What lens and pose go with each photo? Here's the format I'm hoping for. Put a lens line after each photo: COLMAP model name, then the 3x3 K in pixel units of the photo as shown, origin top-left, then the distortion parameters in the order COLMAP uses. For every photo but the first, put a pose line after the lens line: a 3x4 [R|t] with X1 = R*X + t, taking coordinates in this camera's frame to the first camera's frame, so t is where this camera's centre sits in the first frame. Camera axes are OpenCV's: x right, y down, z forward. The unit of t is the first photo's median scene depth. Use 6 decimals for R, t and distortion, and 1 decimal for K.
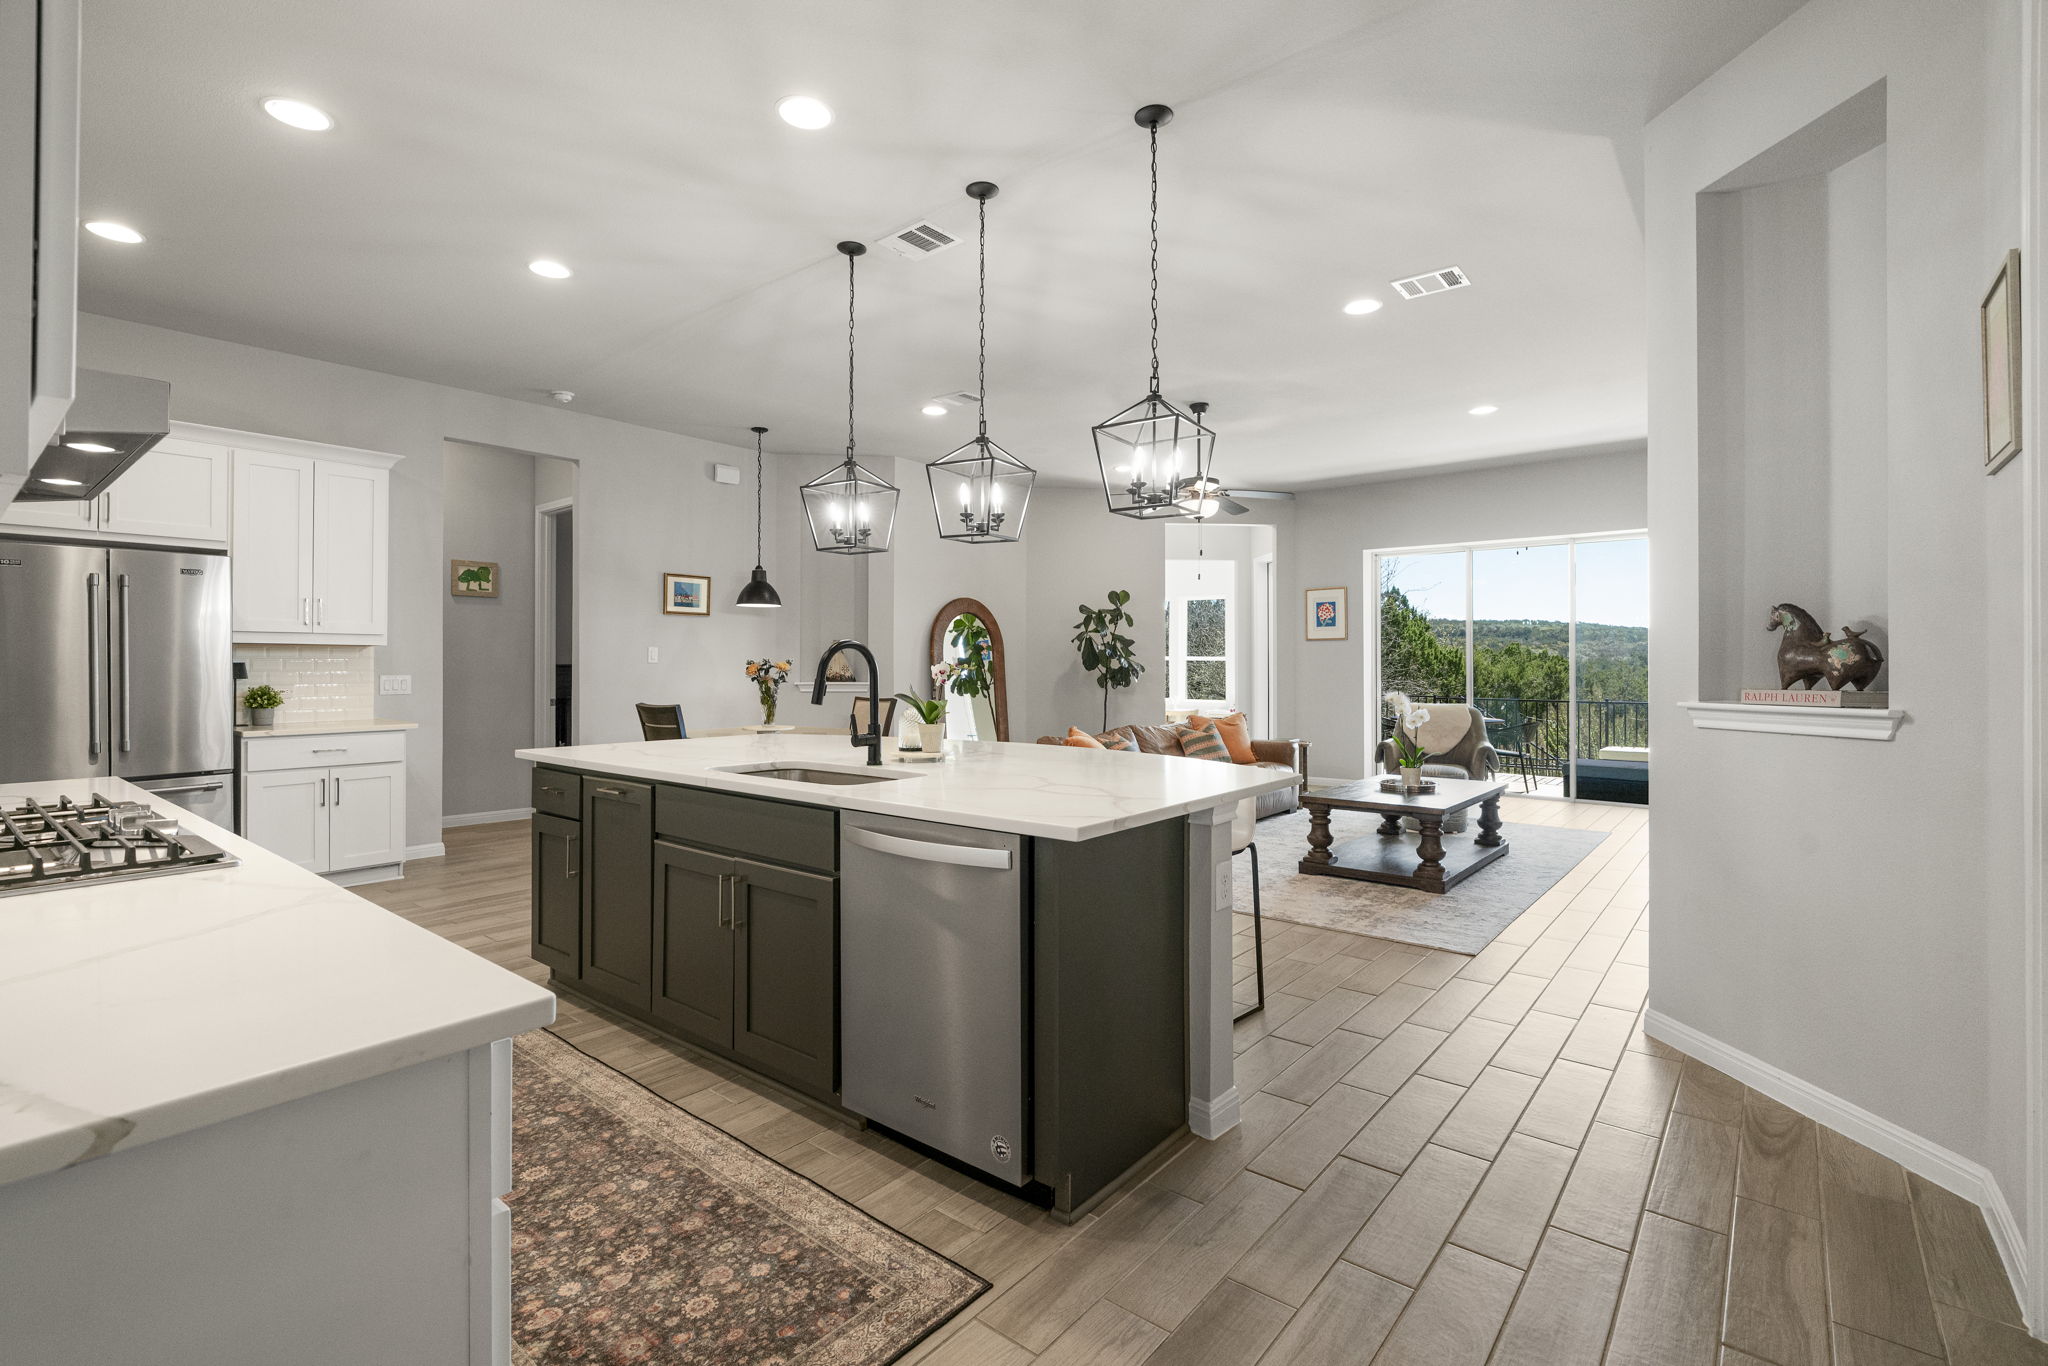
lens RADIAL K [[931.7, 0, 1020.7], [0, 931.7, 665.0], [0, 0, 1]] dist [-0.007411, 0.000416]
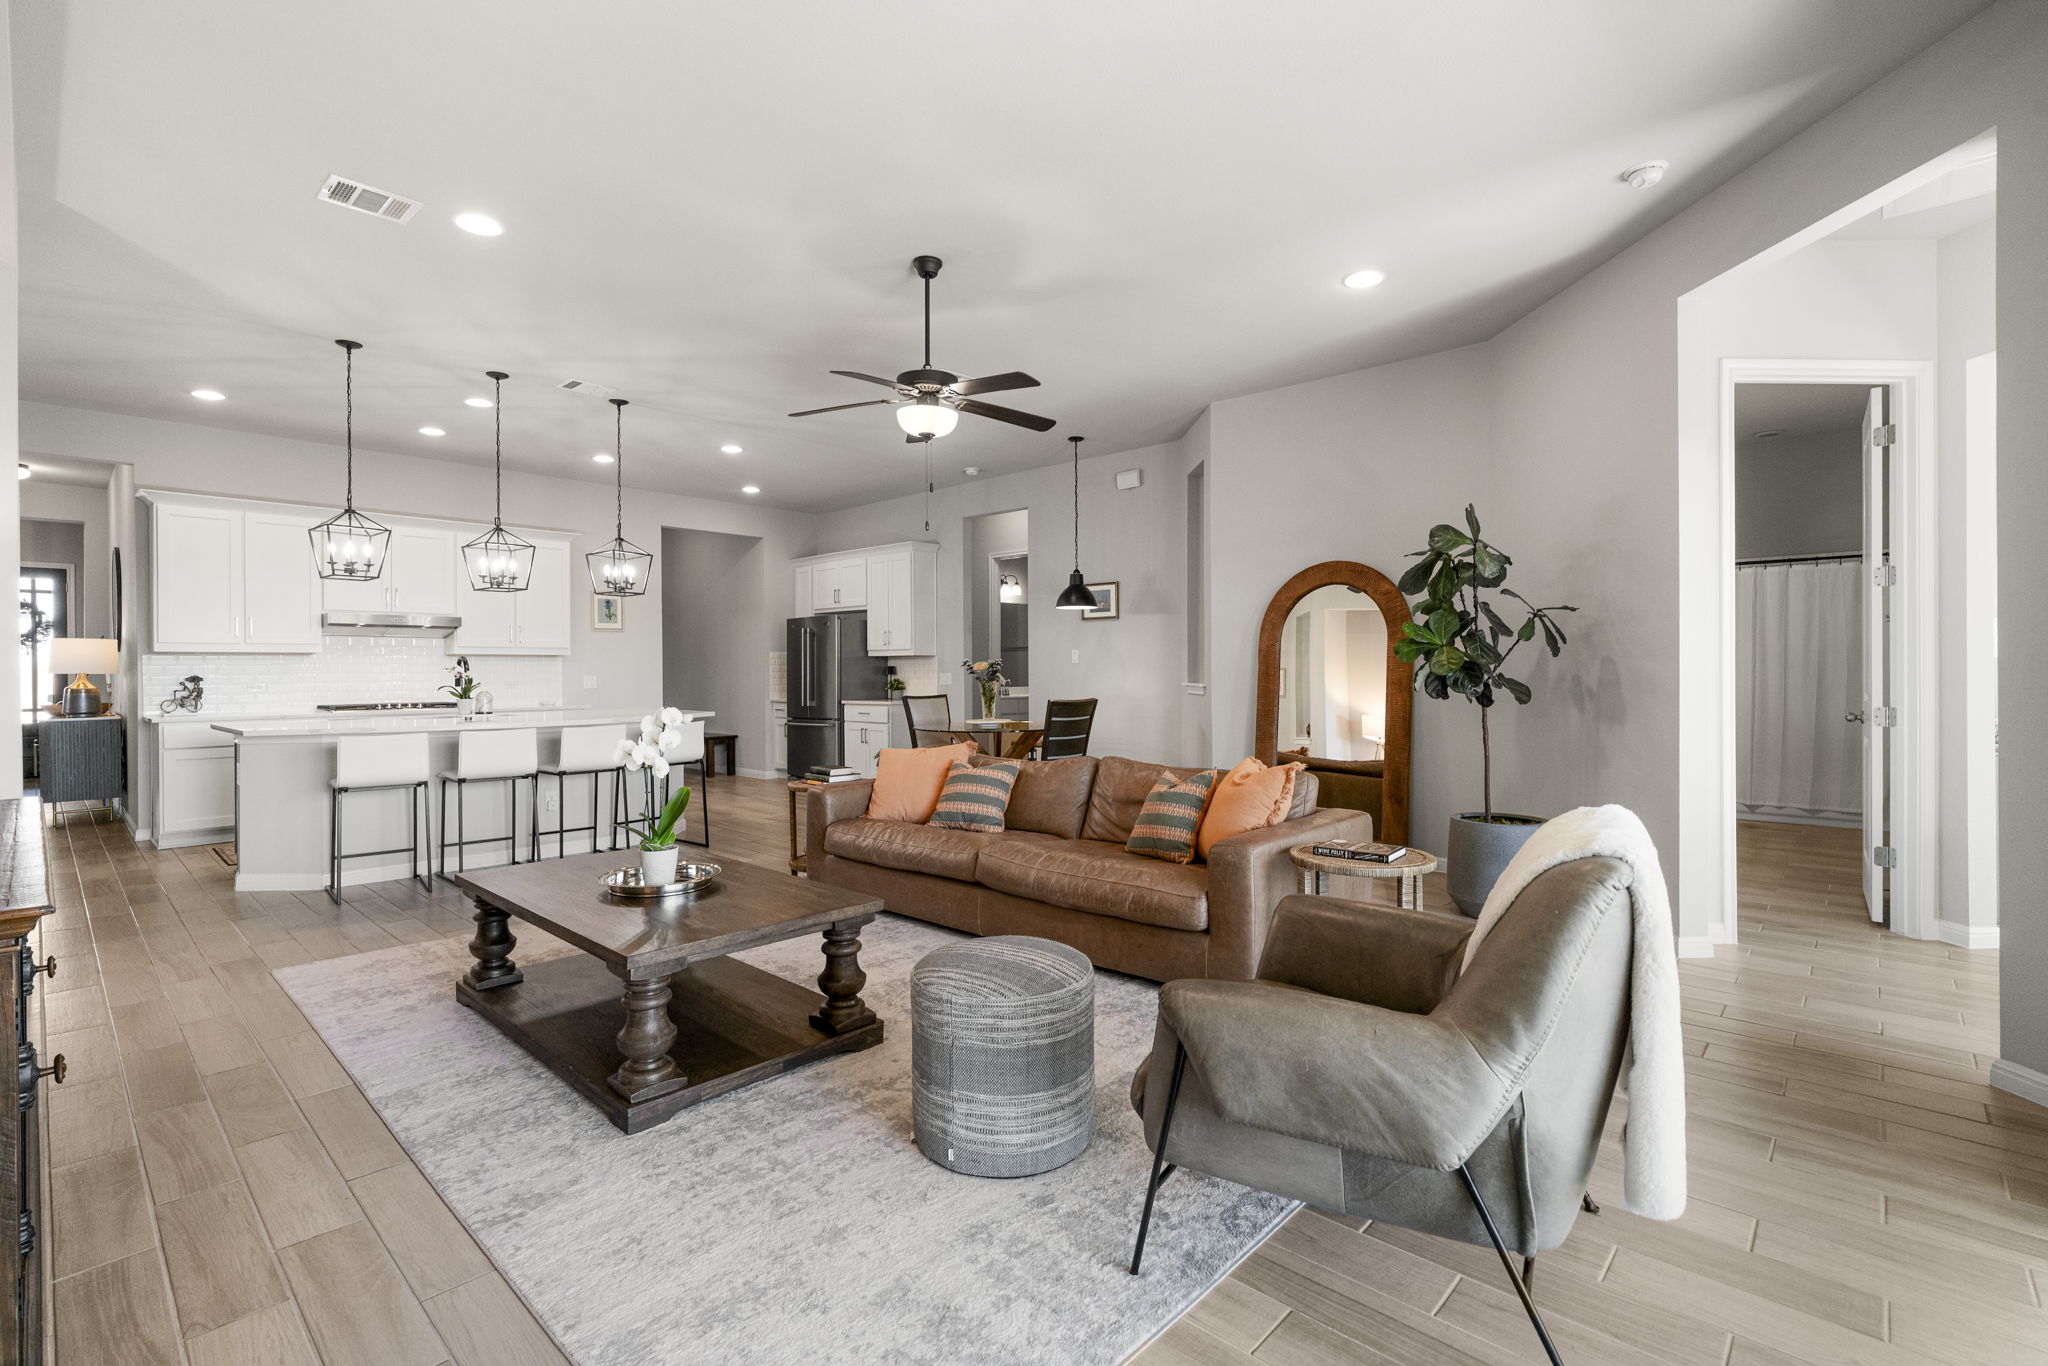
lens RADIAL K [[925.7, 0, 1022.6], [0, 925.7, 670.2], [0, 0, 1]] dist [-0.012131, 0.006344]
pose [[-0.055798, -0.001282, -0.998441, 0.828480], [0.006415, 0.999978, -0.001642, 0.008187], [0.998421, -0.006497, -0.055788, 1.091414]]
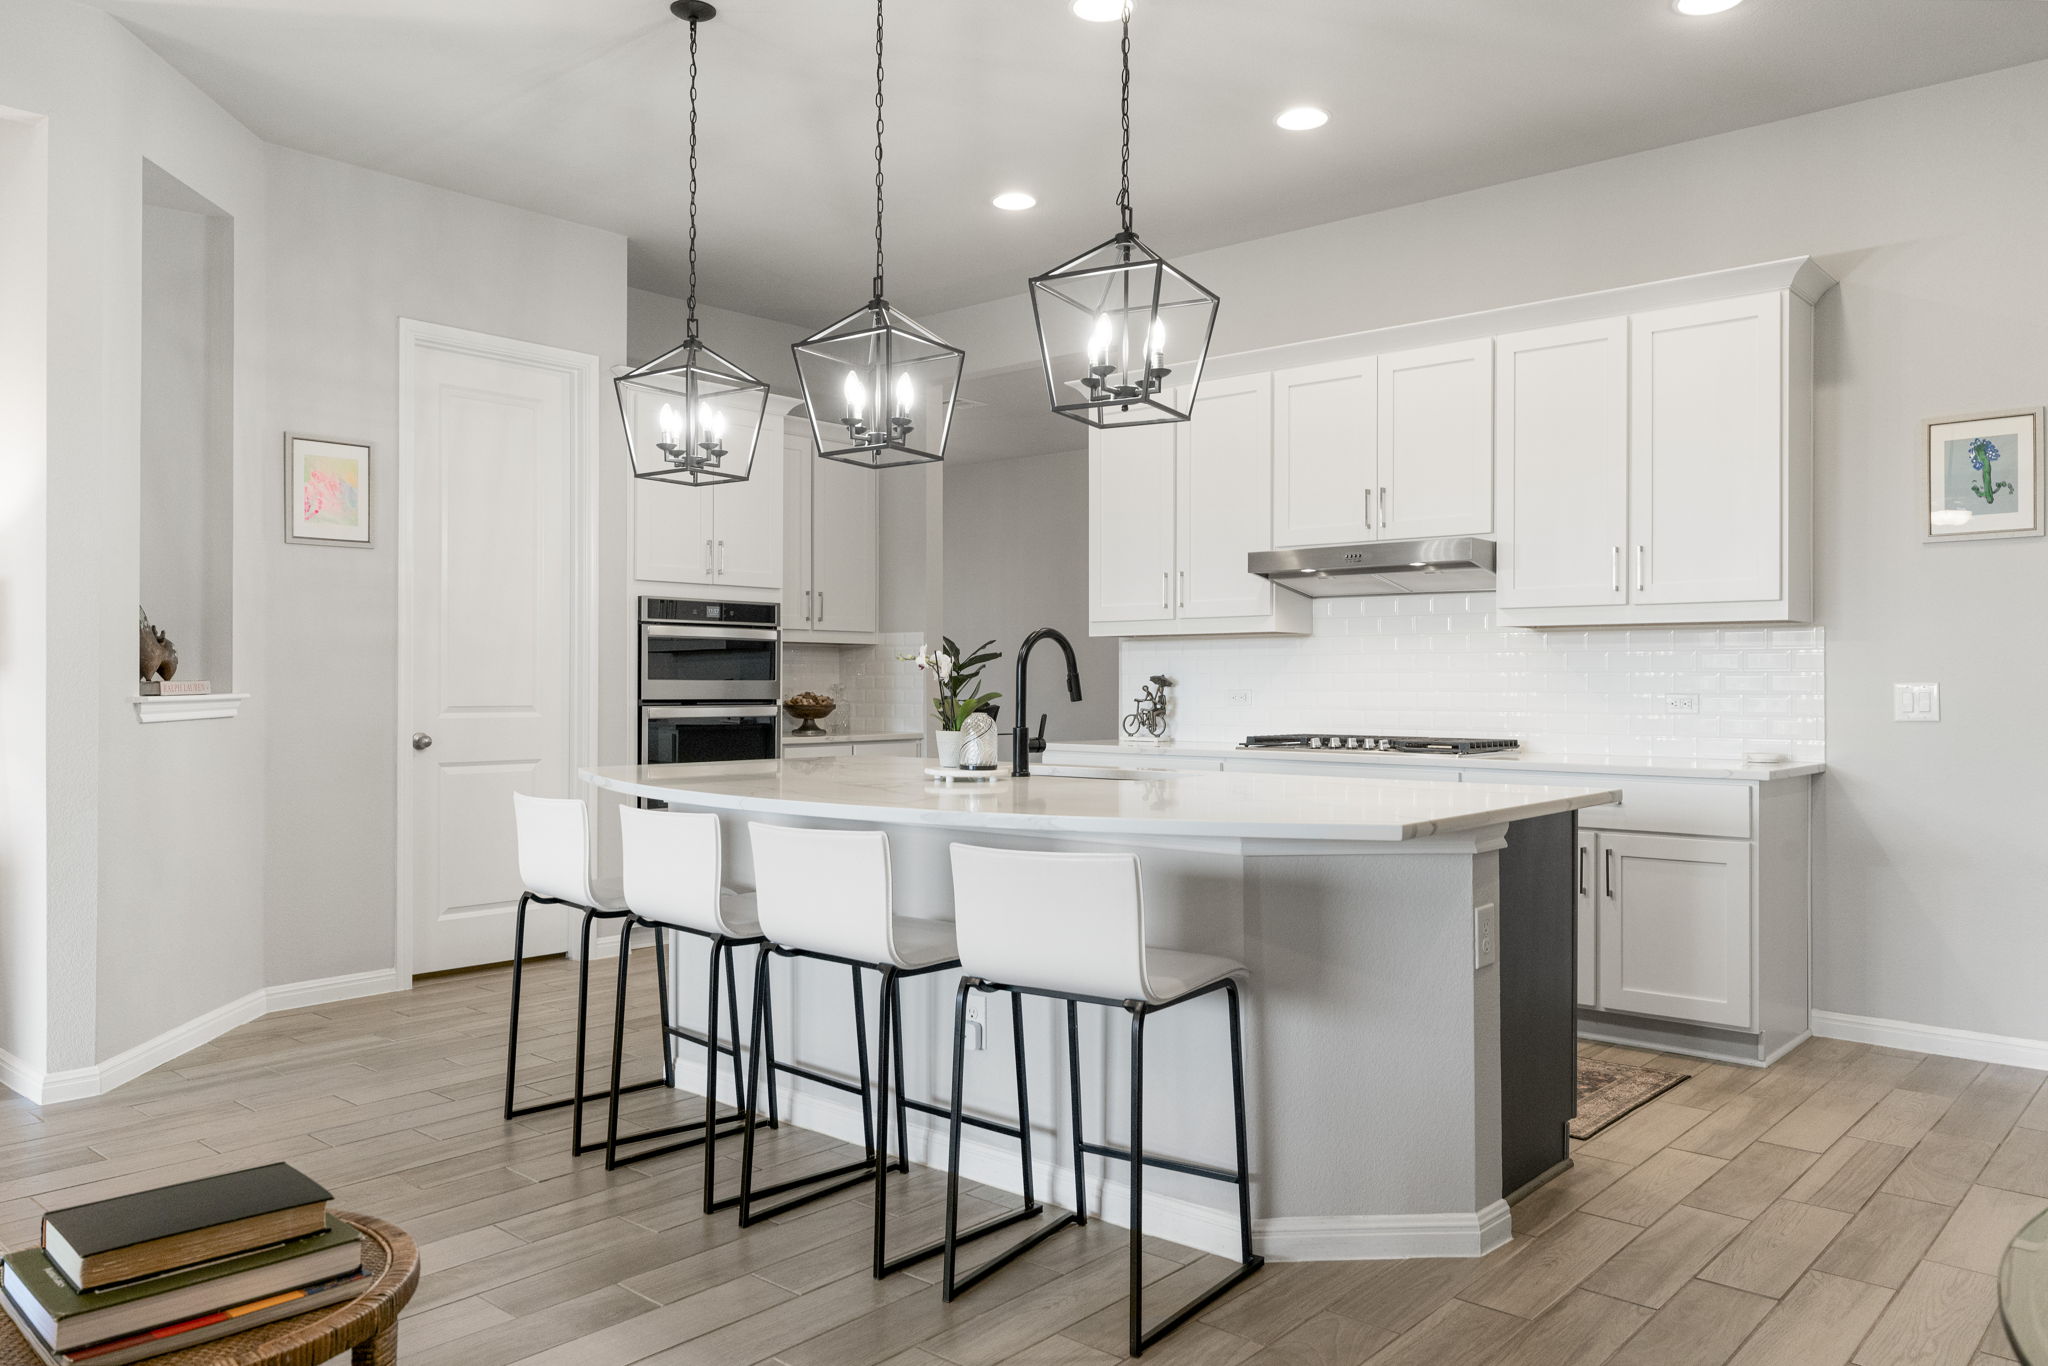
lens RADIAL K [[1462.4, 0, 1024.0], [0, 1462.4, 683.0], [0, 0, 1]] dist [-0.007015, -0.000346]
pose [[-0.999551, -0.002076, 0.029905, -0.091805], [-0.002102, 0.999997, -0.000813, 0.012676], [-0.029903, -0.000876, -0.999552, 1.097041]]
